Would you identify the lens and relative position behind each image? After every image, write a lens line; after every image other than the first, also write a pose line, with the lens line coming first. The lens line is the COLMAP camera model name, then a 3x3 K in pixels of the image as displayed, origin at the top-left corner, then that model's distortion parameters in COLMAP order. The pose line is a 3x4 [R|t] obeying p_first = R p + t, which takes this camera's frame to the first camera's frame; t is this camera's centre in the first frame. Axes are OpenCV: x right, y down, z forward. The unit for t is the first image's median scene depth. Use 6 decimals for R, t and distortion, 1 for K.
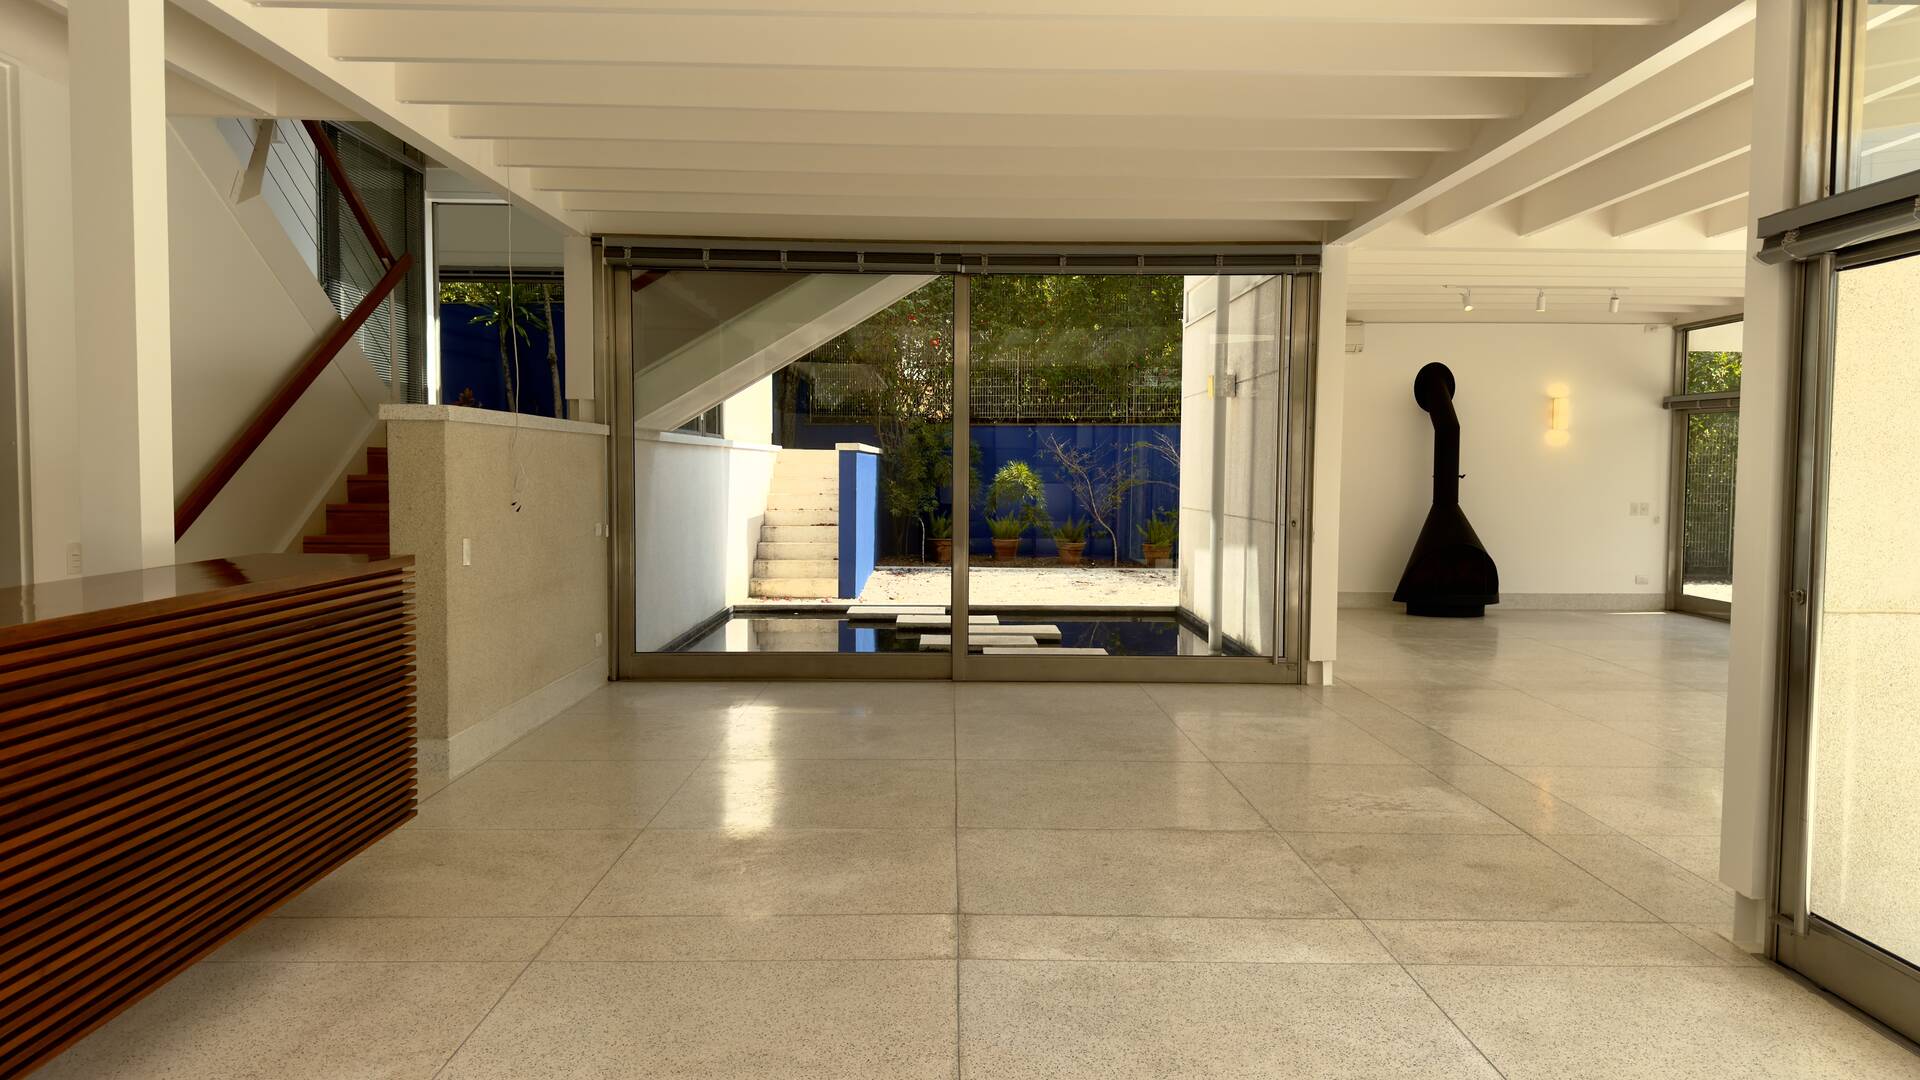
lens RADIAL K [[1340.0, 0, 960.0], [0, 1340.0, 540.0], [0, 0, 1]] dist [0.050829, -0.001191]
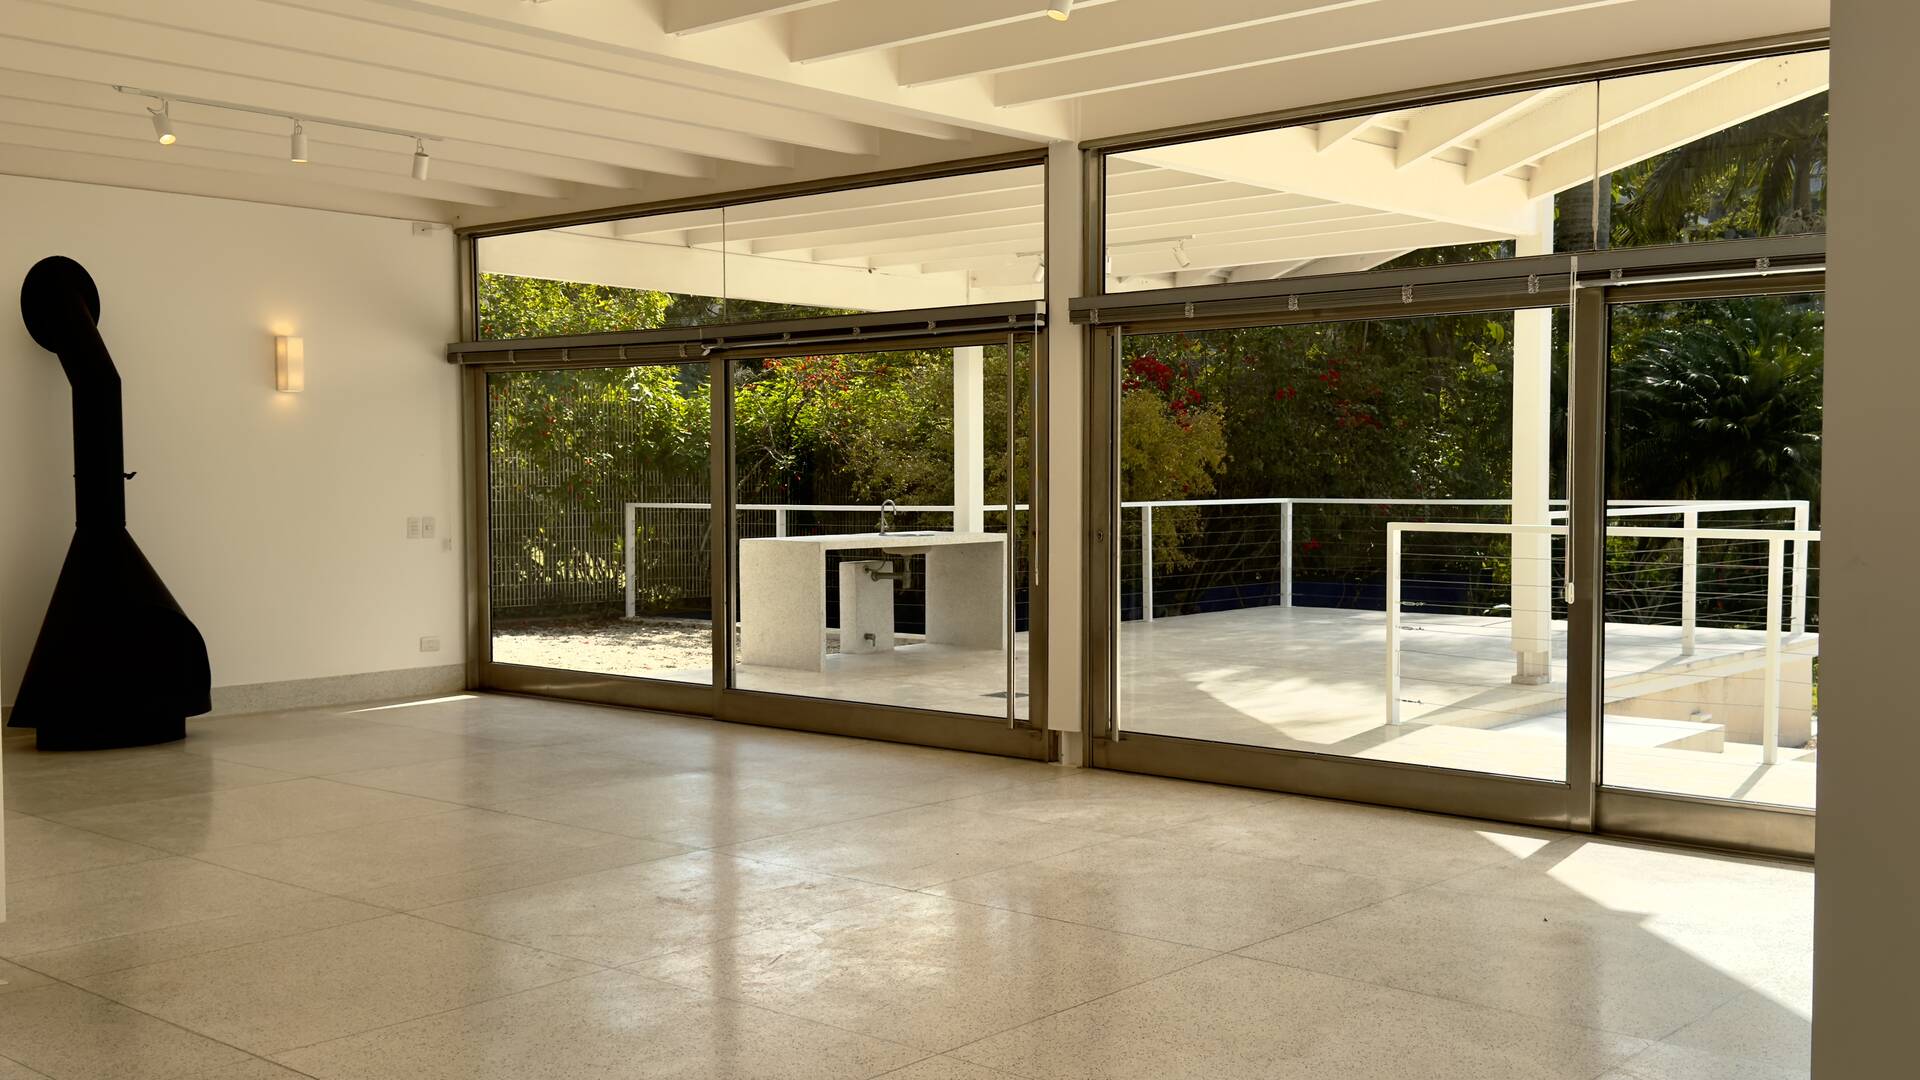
lens RADIAL K [[1879.0, 0, 977.1], [0, 1879.0, 540.3], [0, 0, 1]] dist [0.187306, -0.389950]
pose [[0.659093, -0.037913, 0.751105, 0.072260], [0.051070, 0.998679, 0.005595, -0.024591], [-0.750325, 0.034671, 0.660159, 0.678782]]
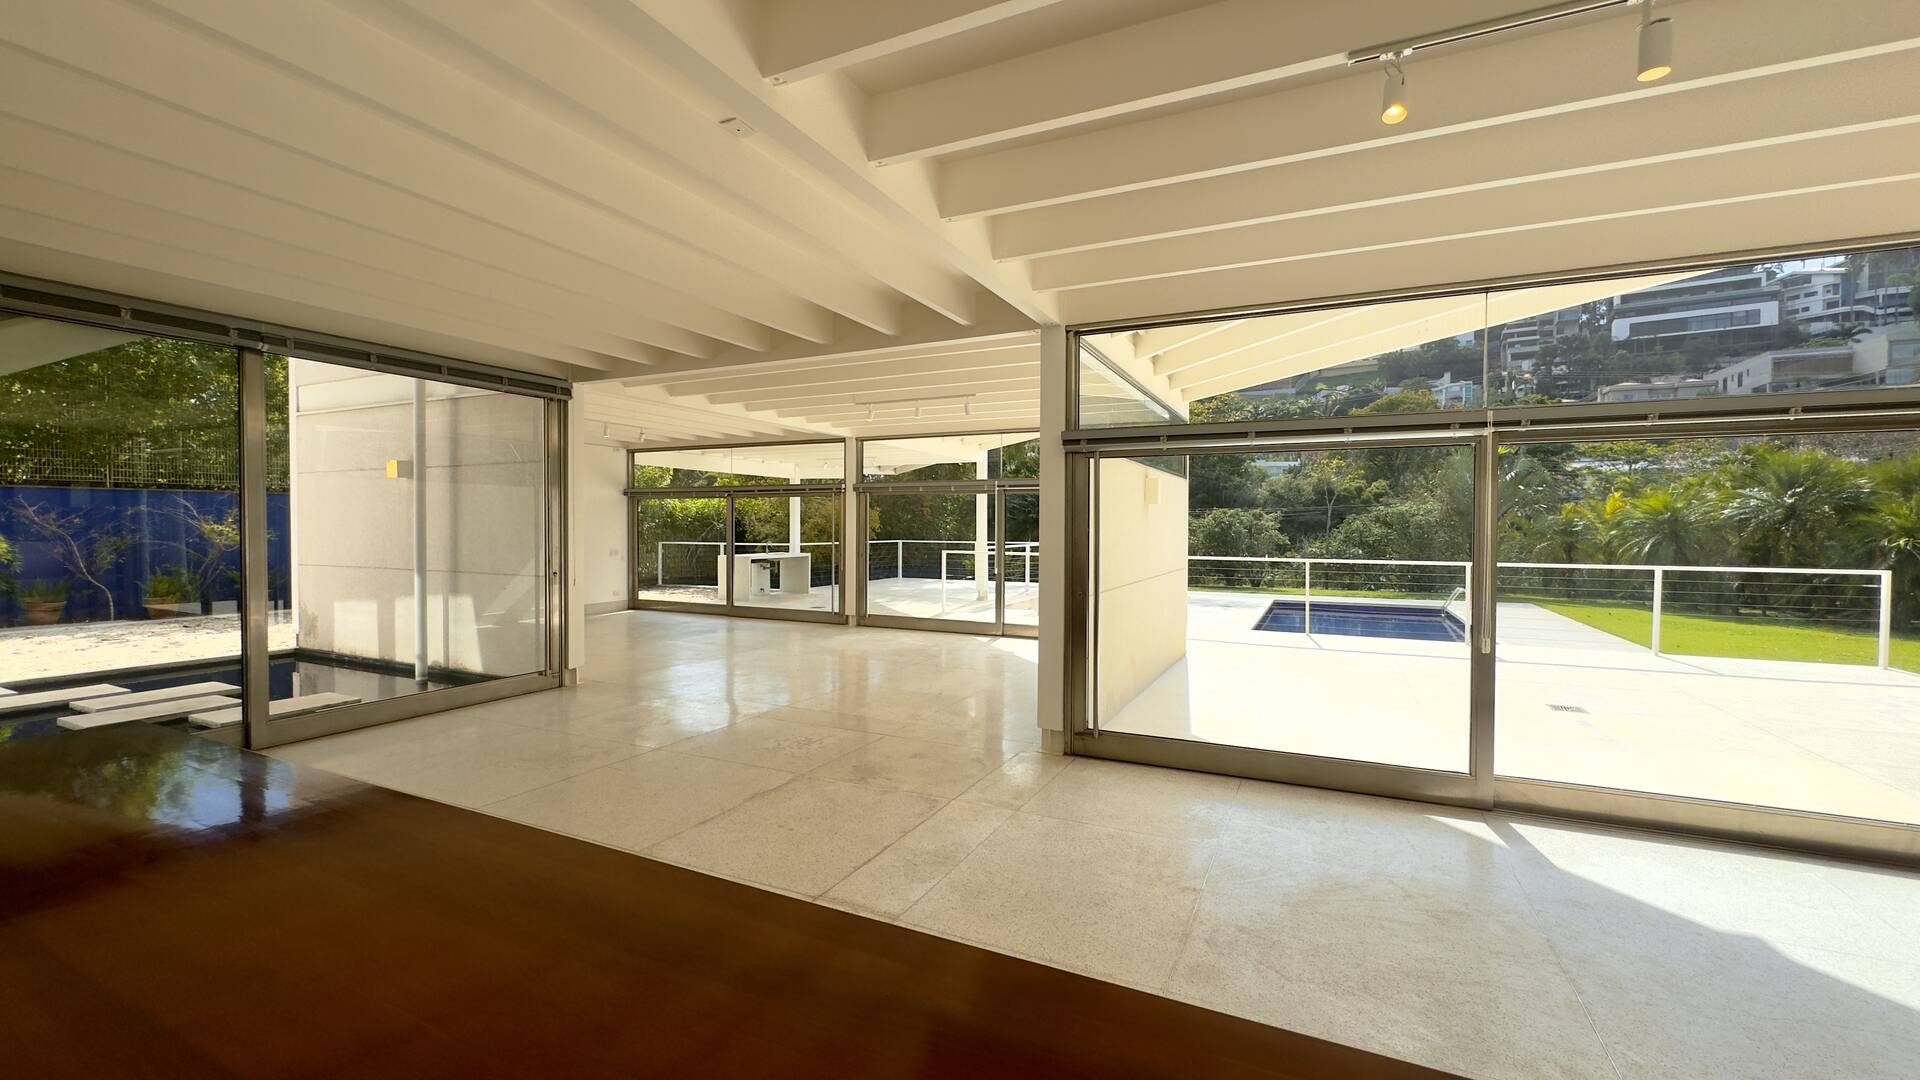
lens RADIAL K [[767.8, 0, 954.1], [0, 767.8, 541.9], [0, 0, 1]] dist [-0.000849, 0.000072]
pose [[0.445825, -0.026188, 0.894737, -0.494482], [0.049914, 0.998744, 0.004361, -0.049826], [-0.893728, 0.042716, 0.446572, 0.449720]]
